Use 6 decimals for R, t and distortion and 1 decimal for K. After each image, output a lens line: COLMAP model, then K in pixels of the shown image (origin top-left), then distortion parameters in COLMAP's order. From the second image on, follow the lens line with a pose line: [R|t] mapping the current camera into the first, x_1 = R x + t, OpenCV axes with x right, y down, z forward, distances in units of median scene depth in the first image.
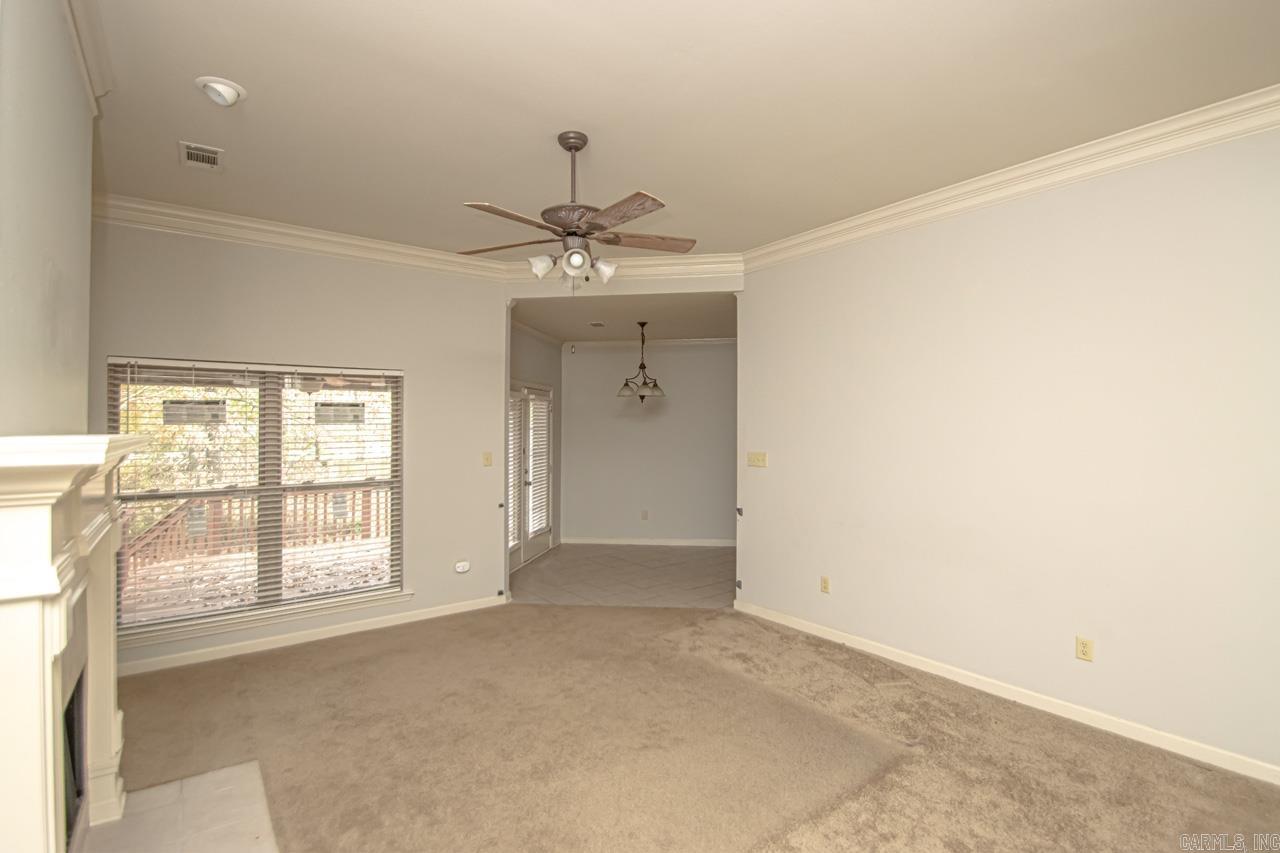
lens RADIAL K [[595.4, 0, 630.9], [0, 595.4, 428.3], [0, 0, 1]] dist [0.020595, -0.013313]
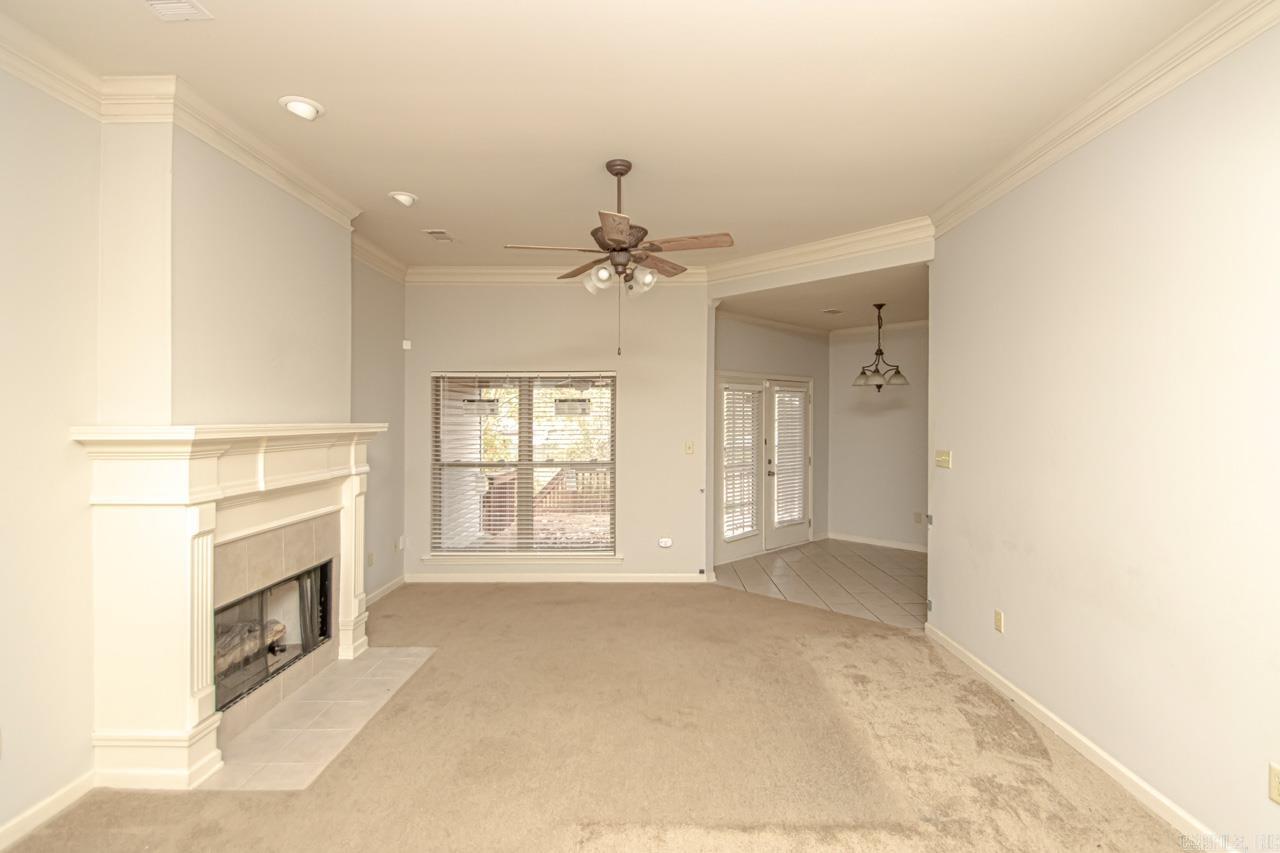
lens RADIAL K [[595.4, 0, 651.3], [0, 595.4, 417.7], [0, 0, 1]] dist [0.020595, -0.013313]
pose [[0.804543, 0.004157, -0.593880, 0.401456], [-0.004130, 0.999990, 0.001404, -0.005696], [0.593880, 0.001323, 0.804552, 0.083920]]
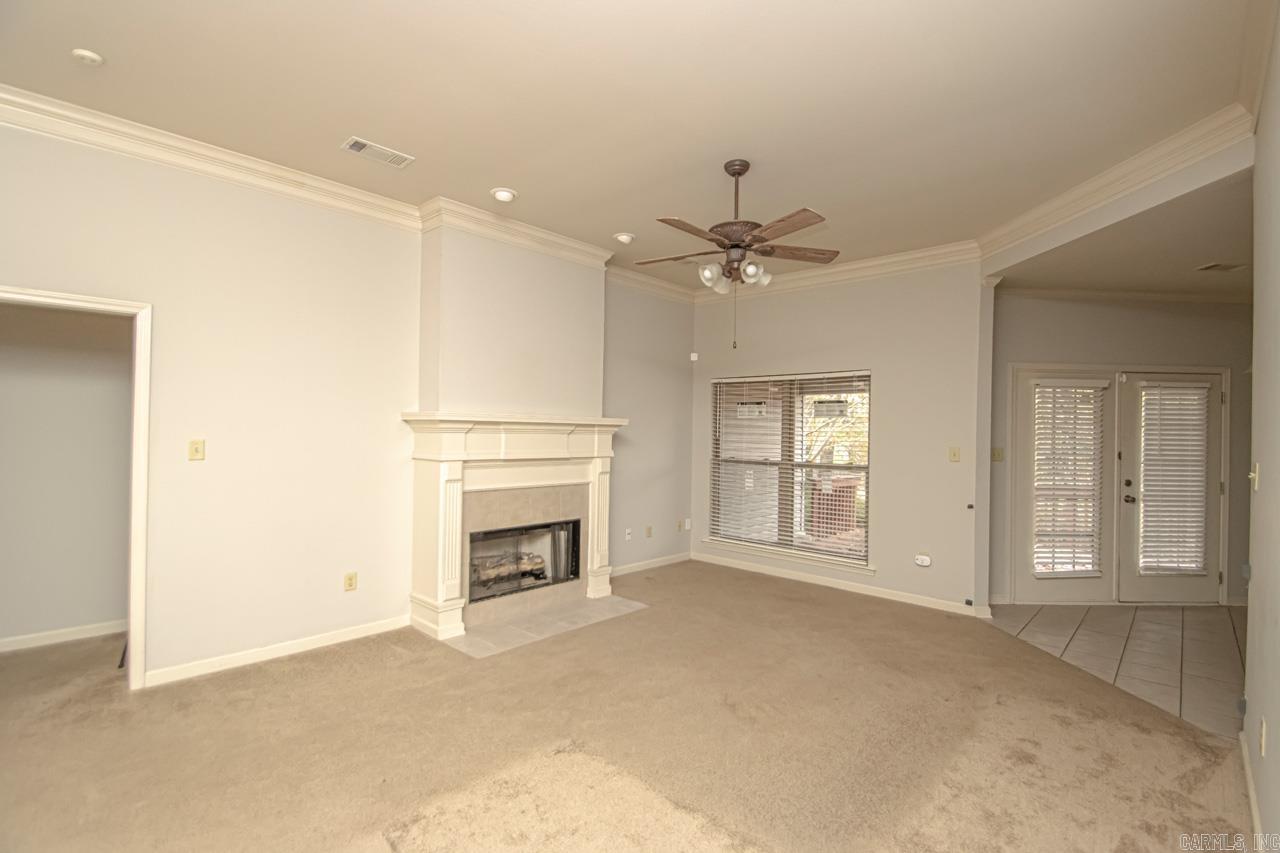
lens RADIAL K [[595.4, 0, 679.8], [0, 595.4, 430.0], [0, 0, 1]] dist [0.020595, -0.013313]
pose [[0.218618, 0.007038, -0.975785, 0.659274], [-0.019627, 0.999803, 0.002814, 0.021439], [0.975613, 0.018536, 0.218713, 0.417371]]
